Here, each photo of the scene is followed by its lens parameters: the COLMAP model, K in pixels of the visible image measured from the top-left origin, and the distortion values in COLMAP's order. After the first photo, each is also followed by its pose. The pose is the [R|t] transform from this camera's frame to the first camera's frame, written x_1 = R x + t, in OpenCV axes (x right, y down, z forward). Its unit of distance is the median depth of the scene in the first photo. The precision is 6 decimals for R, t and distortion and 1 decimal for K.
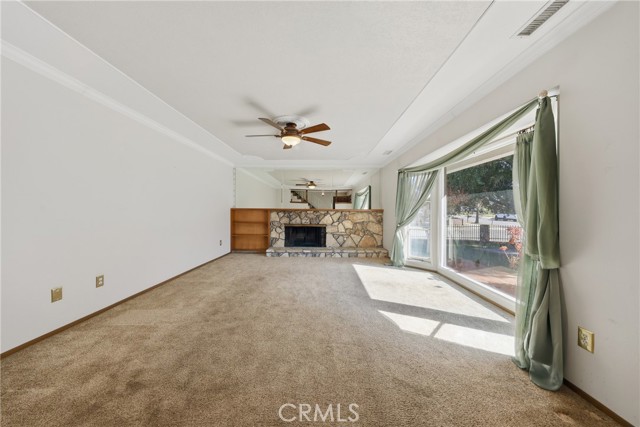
lens RADIAL K [[215.2, 0, 318.3], [0, 215.2, 211.5], [0, 0, 1]] dist [-0.000855, -0.000002]
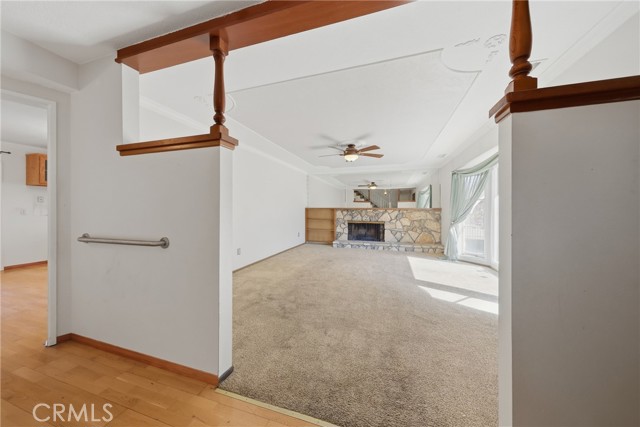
lens RADIAL K [[215.2, 0, 320.8], [0, 215.2, 211.6], [0, 0, 1]] dist [-0.000855, -0.000002]
pose [[0.959398, -0.002280, -0.282047, 0.057091], [0.004177, 0.999973, 0.006123, -0.000552], [0.282025, -0.007053, 0.959381, -0.292210]]
